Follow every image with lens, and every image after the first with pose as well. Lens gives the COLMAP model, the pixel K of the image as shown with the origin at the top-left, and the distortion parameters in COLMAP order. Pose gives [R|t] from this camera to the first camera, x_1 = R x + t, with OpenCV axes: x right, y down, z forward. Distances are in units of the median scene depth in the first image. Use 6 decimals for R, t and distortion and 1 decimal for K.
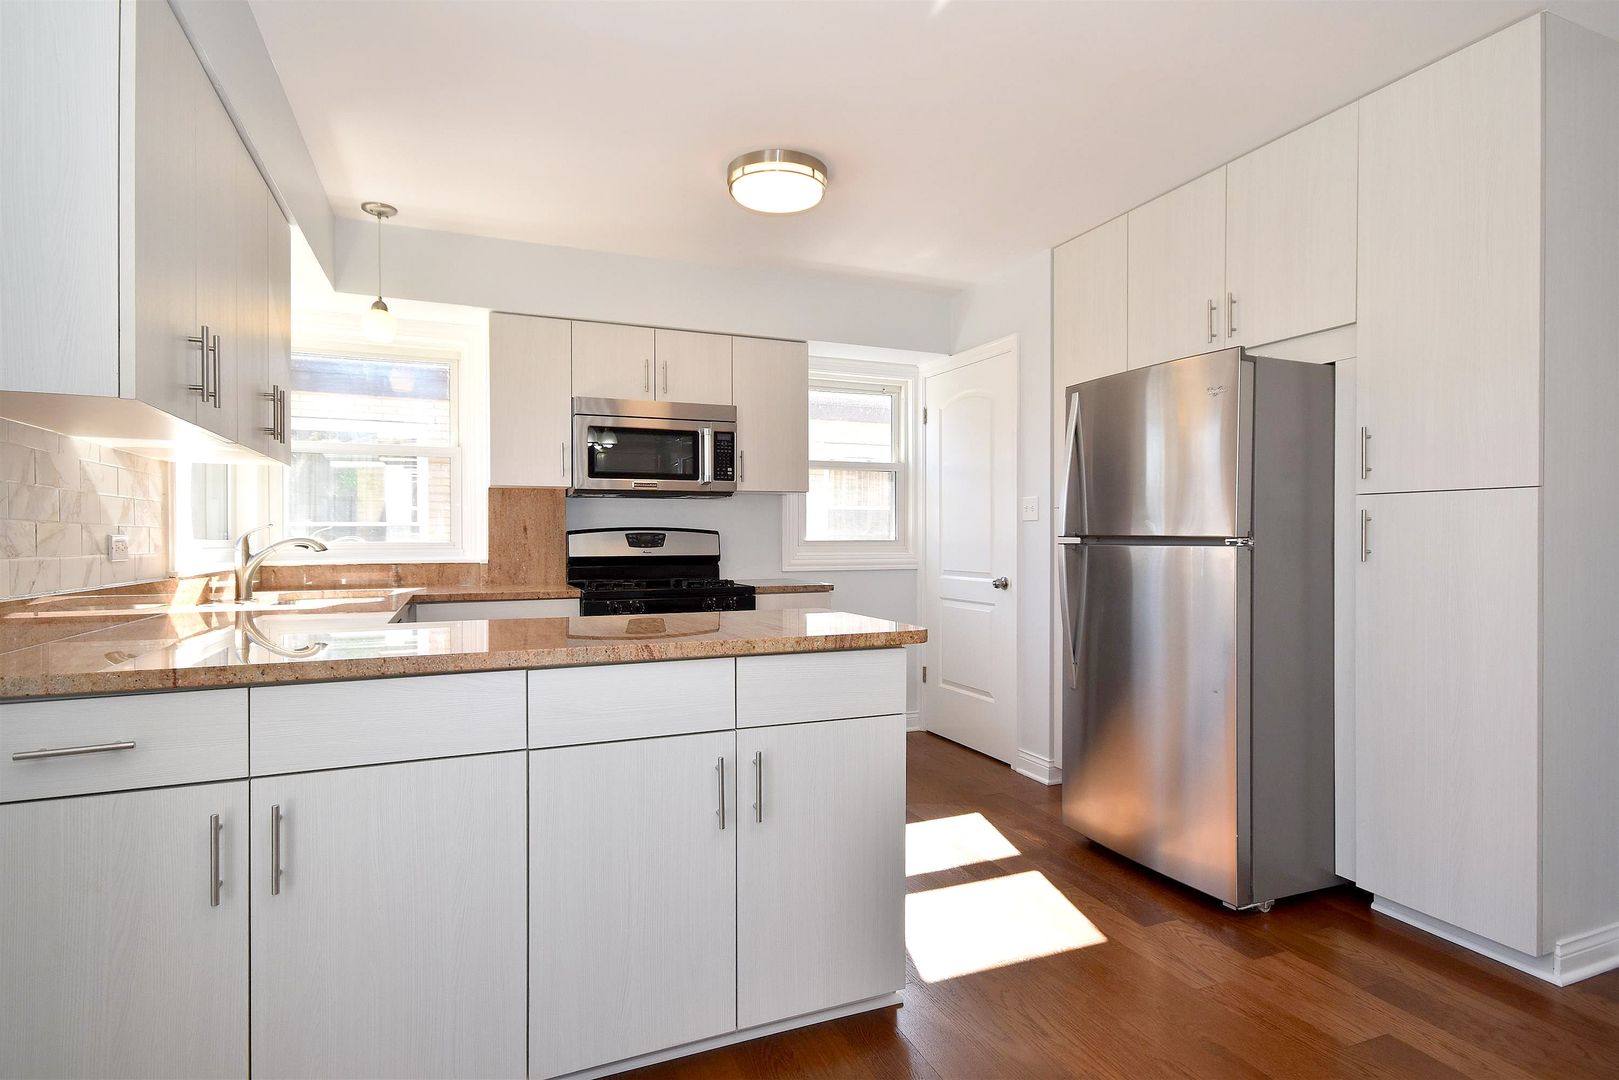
lens RADIAL K [[822.9, 0, 811.2], [0, 822.9, 545.7], [0, 0, 1]] dist [0.014786, -0.000540]
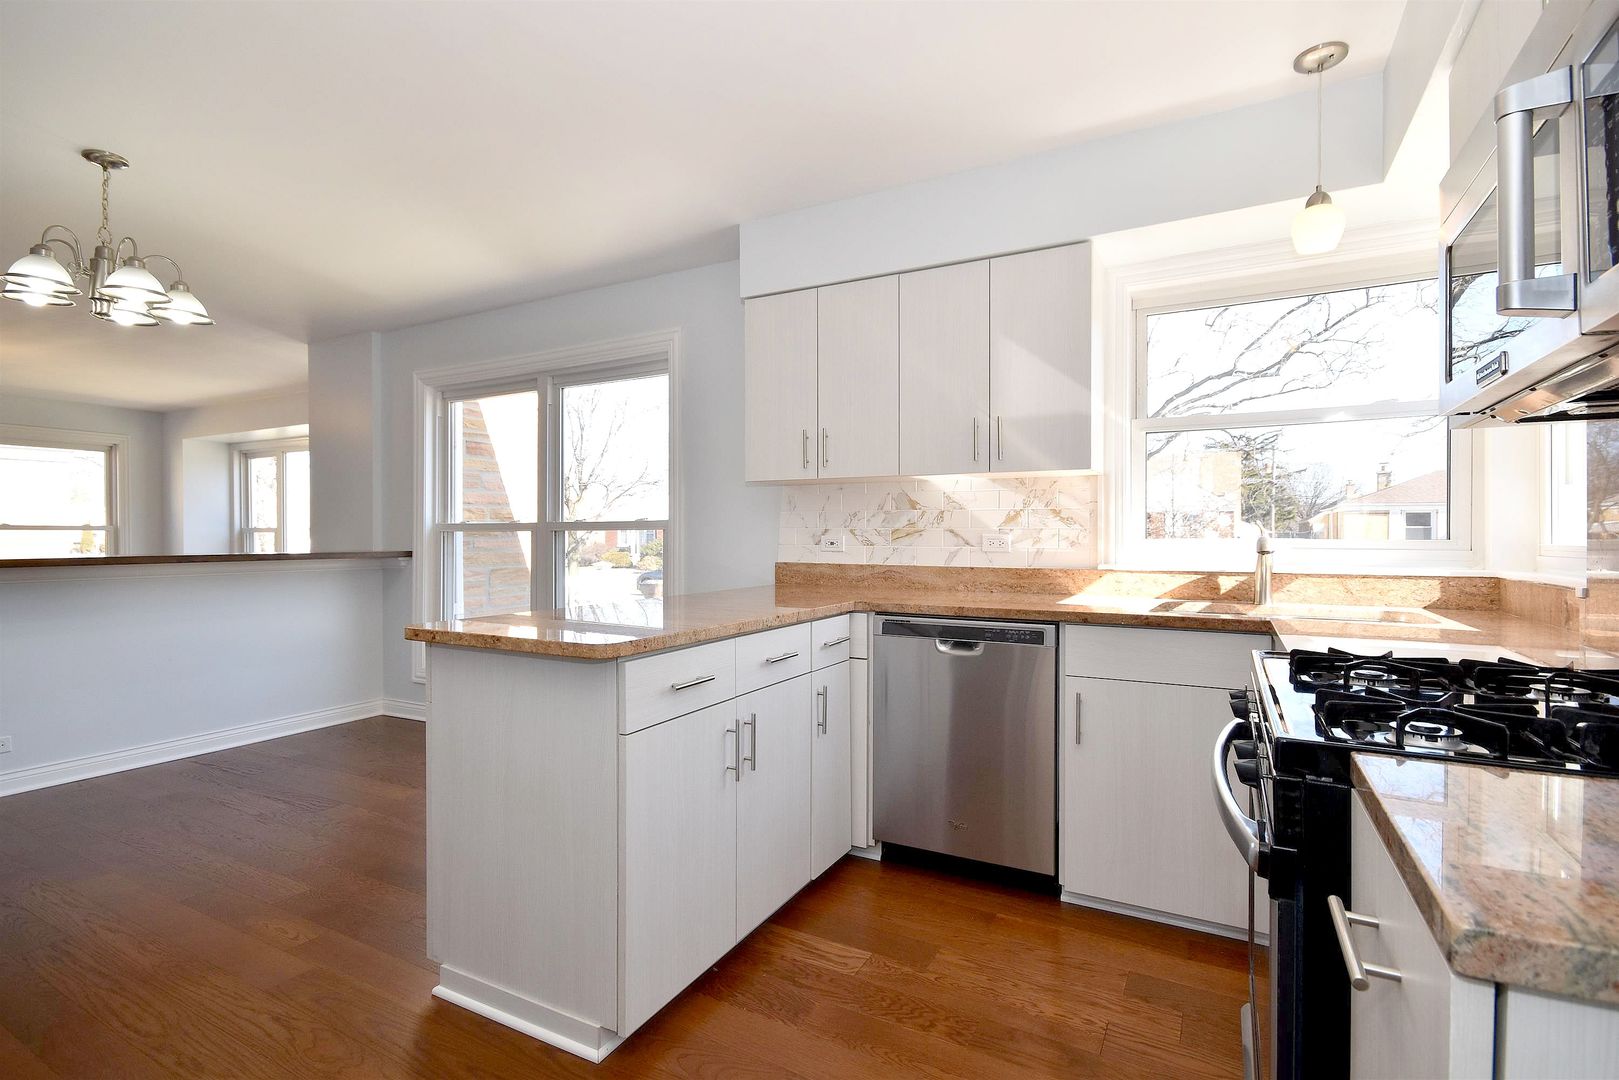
lens RADIAL K [[766.3, 0, 817.2], [0, 766.3, 541.3], [0, 0, 1]] dist [0.001380, -0.000307]
pose [[-0.767931, 0.007780, -0.640485, 0.176085], [-0.005773, 0.999802, 0.019066, -0.014196], [0.640506, 0.018339, -0.767734, 1.034539]]
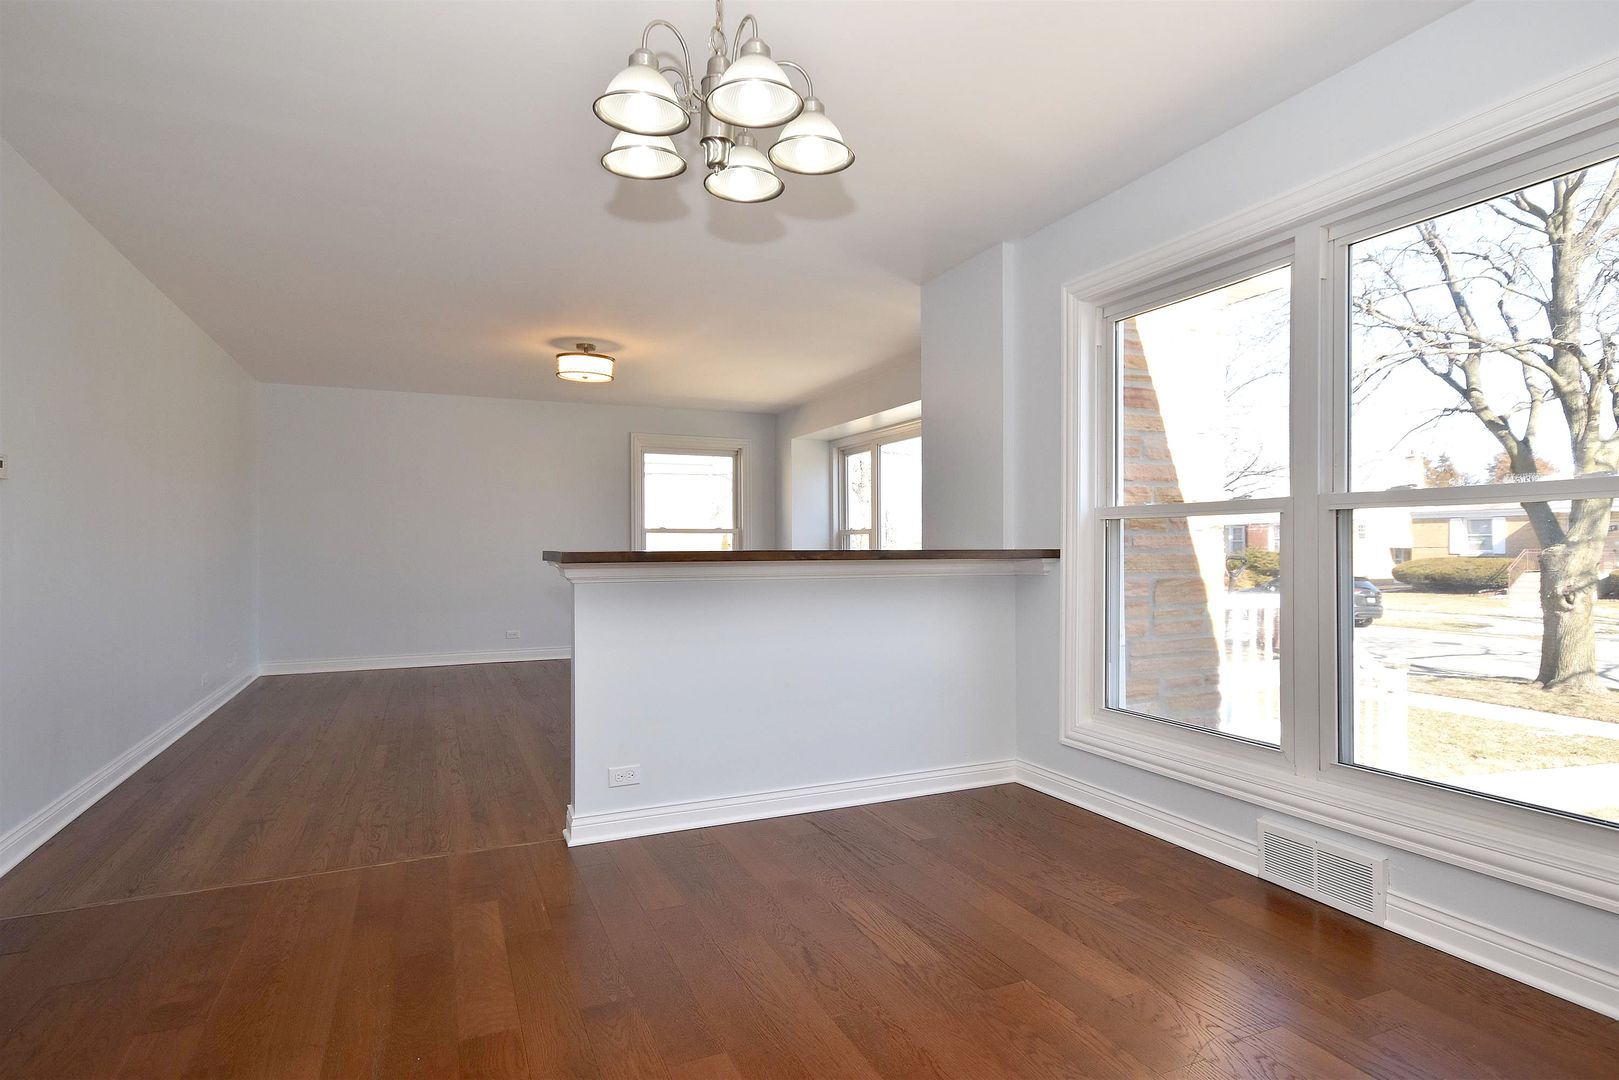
lens RADIAL K [[860.6, 0, 817.7], [0, 860.6, 535.8], [0, 0, 1]] dist [0.015735, 0.000065]
pose [[-0.999146, 0.003745, -0.041161, 0.188134], [0.003707, 0.999993, 0.001009, 0.011938], [0.041164, 0.000856, -0.999152, 0.605063]]
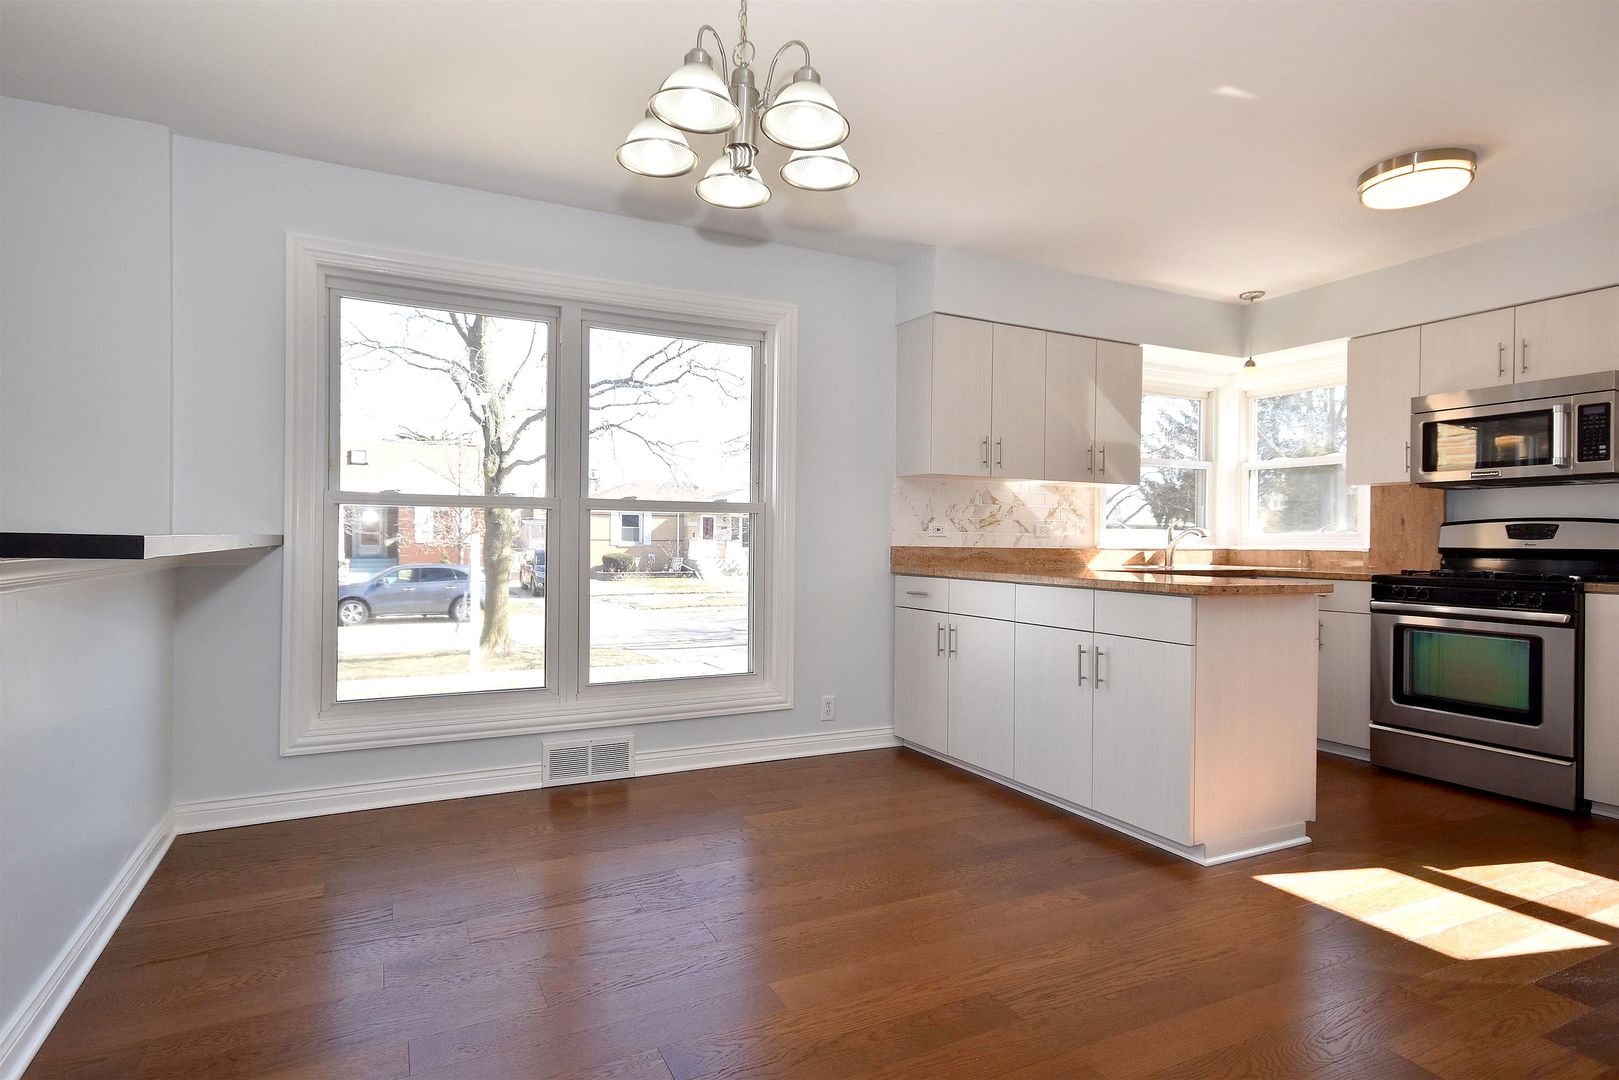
lens RADIAL K [[859.7, 0, 828.8], [0, 859.7, 545.7], [0, 0, 1]] dist [0.004170, 0.000292]
pose [[0.095400, 0.010083, -0.995388, 0.736735], [-0.021597, 0.999734, 0.008057, 0.019568], [0.995205, 0.020729, 0.095592, 0.130216]]
